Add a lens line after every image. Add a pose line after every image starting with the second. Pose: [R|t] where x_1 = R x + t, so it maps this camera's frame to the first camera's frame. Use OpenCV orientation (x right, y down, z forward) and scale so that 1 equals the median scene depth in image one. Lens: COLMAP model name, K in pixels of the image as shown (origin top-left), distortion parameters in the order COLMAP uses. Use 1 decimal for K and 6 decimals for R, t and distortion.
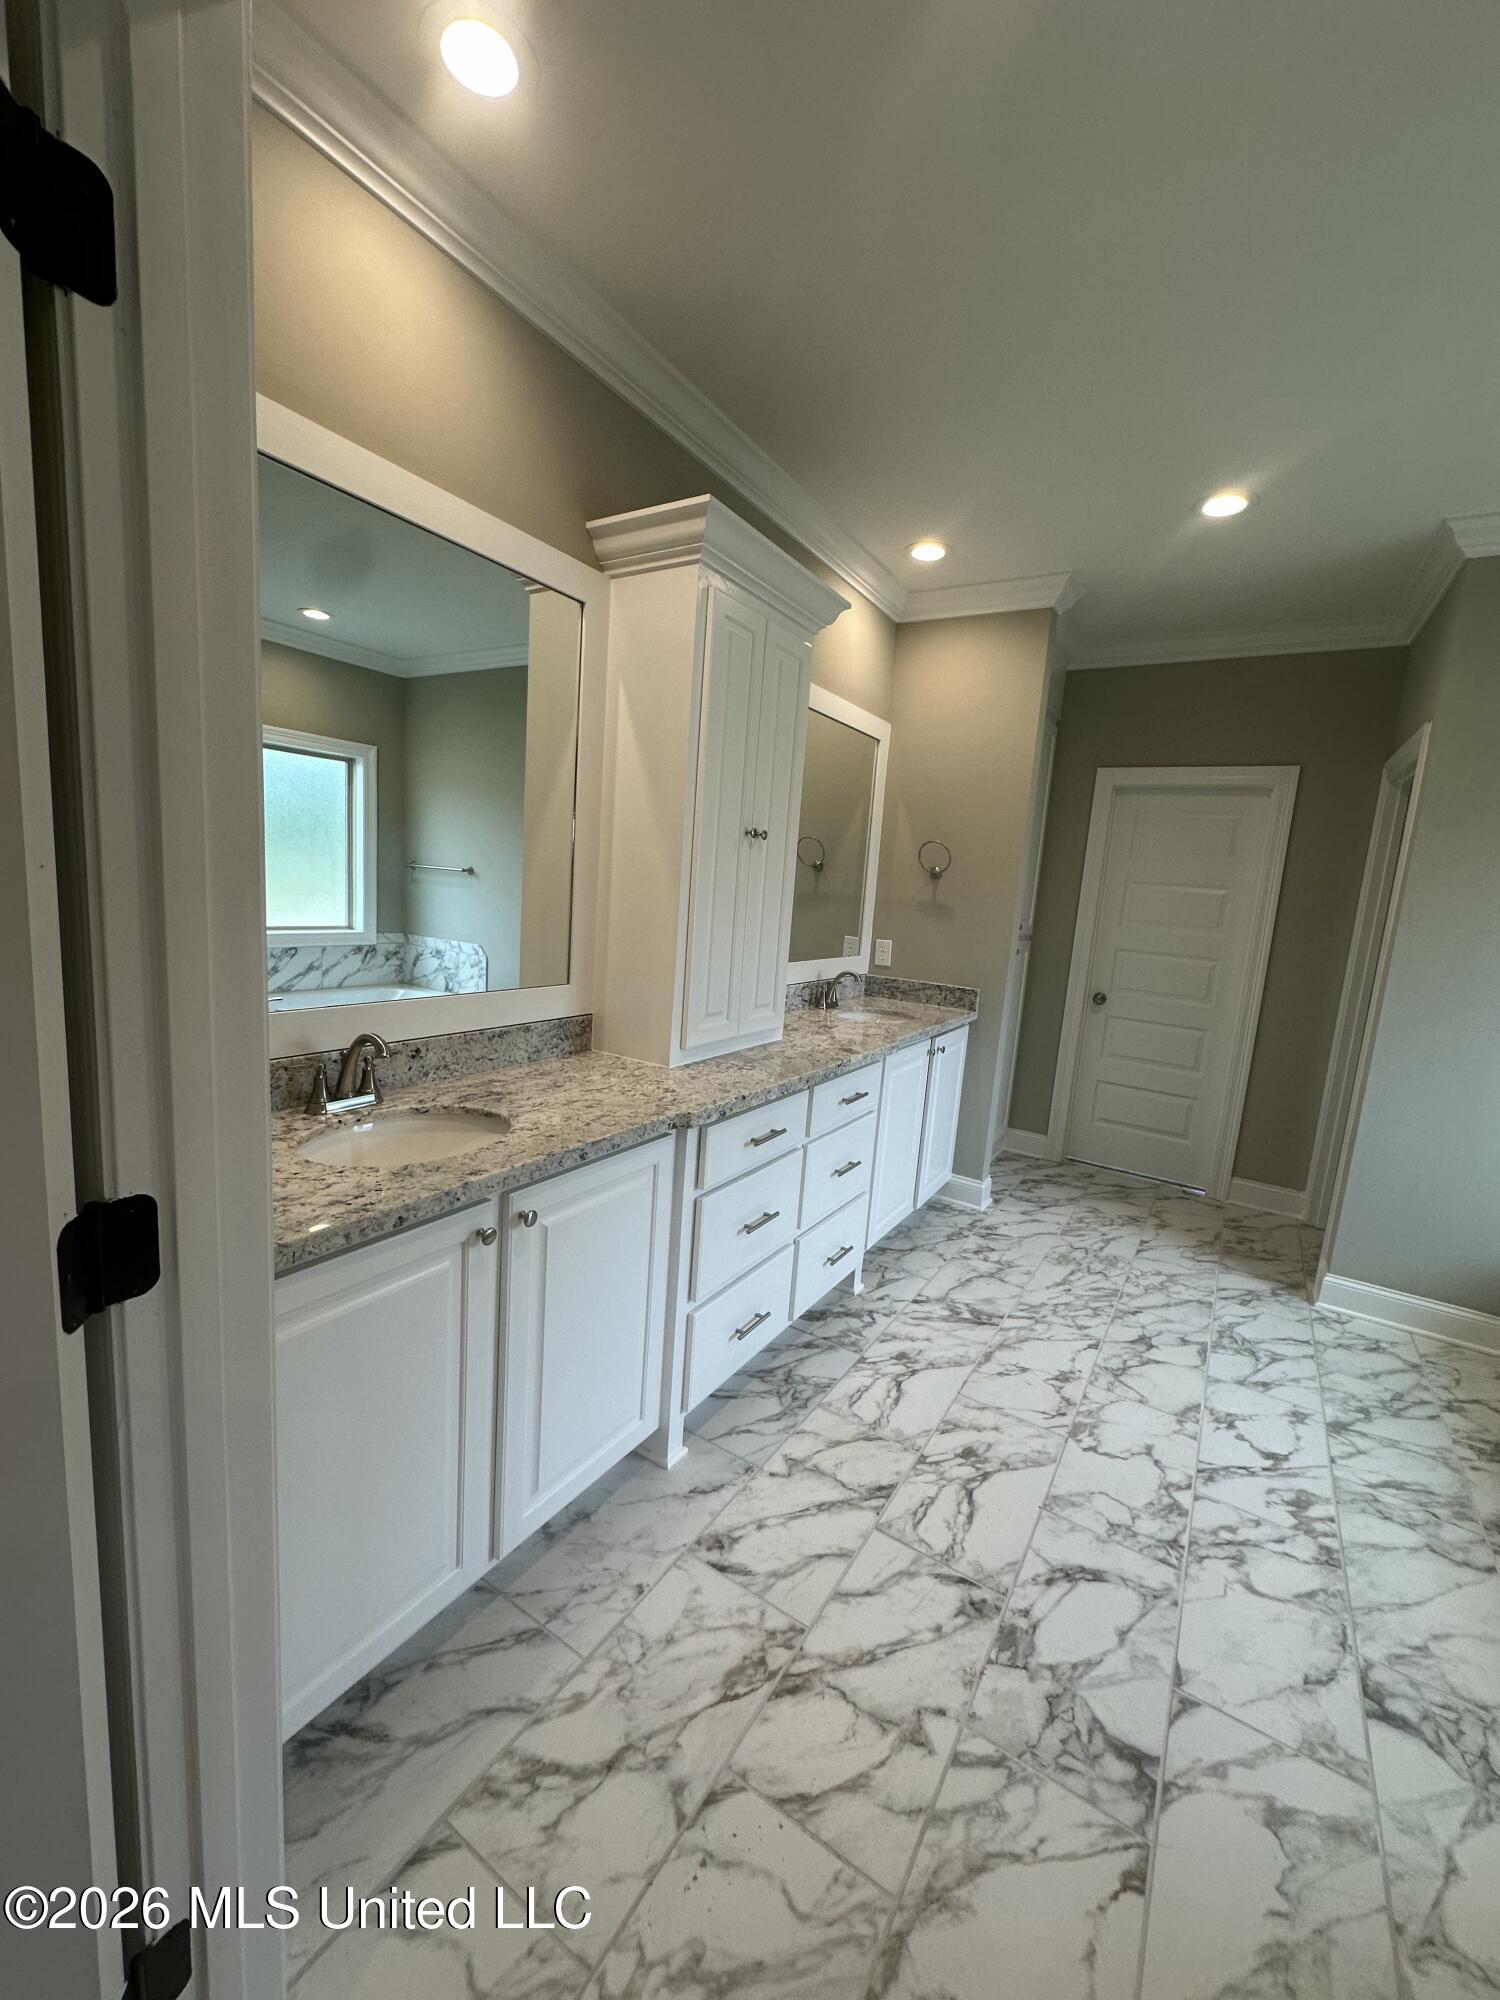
lens RADIAL K [[800.1, 0, 751.6], [0, 800.1, 1000.7], [0, 0, 1]] dist [-0.000861, 0.000594]
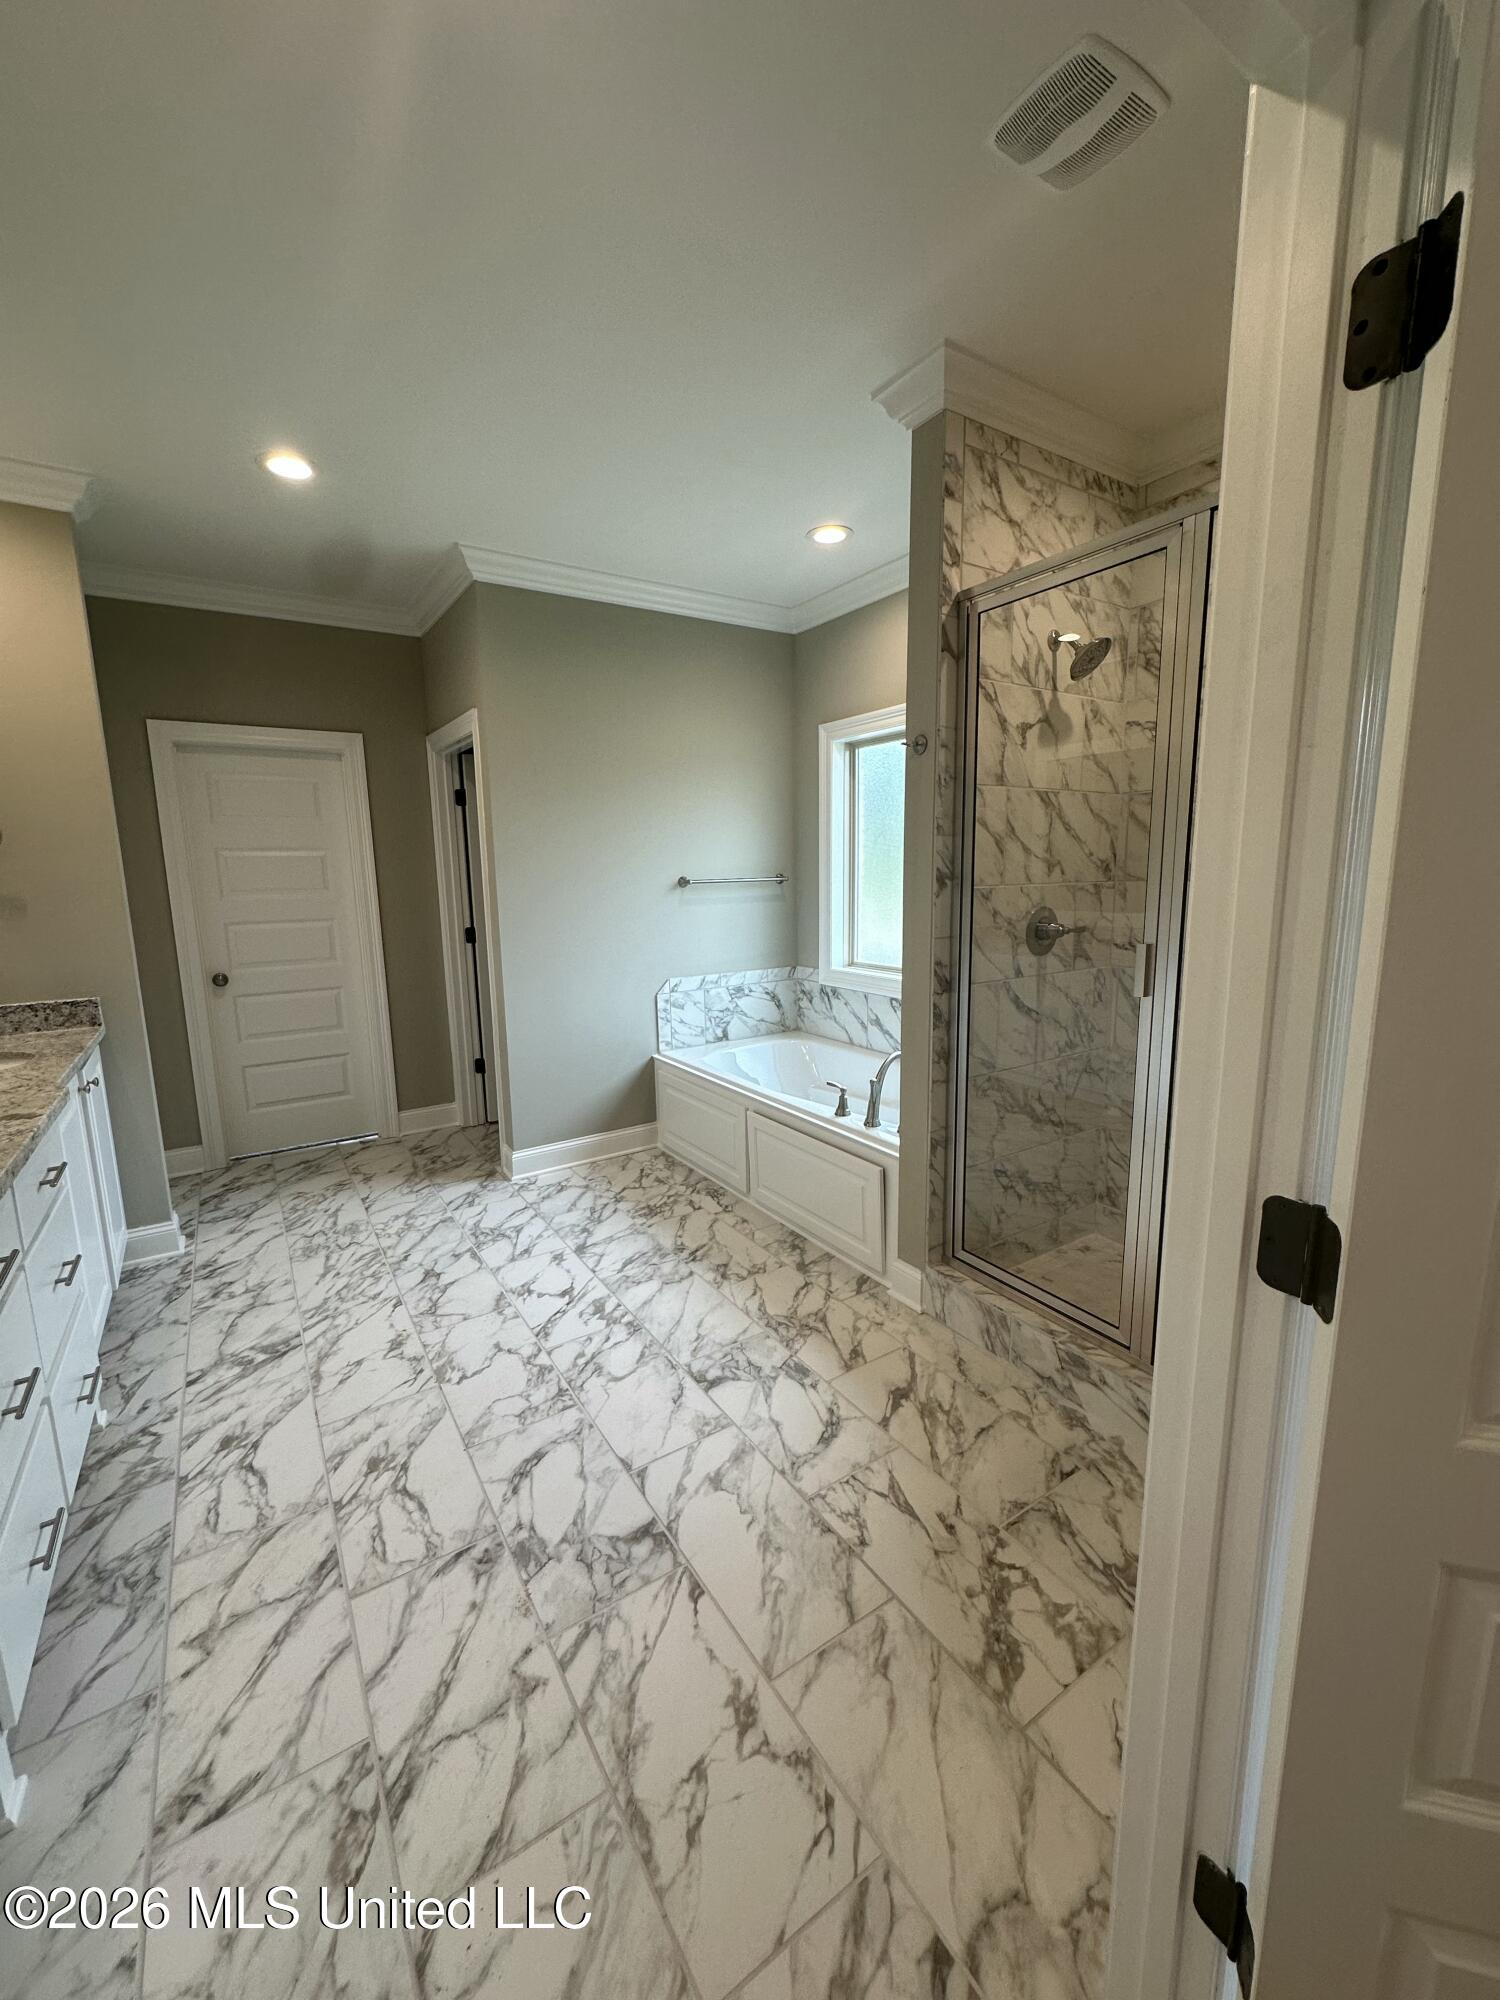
lens RADIAL K [[800.1, 0, 751.6], [0, 800.1, 1000.7], [0, 0, 1]] dist [-0.000861, 0.000594]
pose [[0.411341, -0.229700, 0.882064, -0.230966], [0.183201, 0.968812, 0.166857, -0.038817], [-0.892881, 0.092960, 0.440594, 0.118893]]
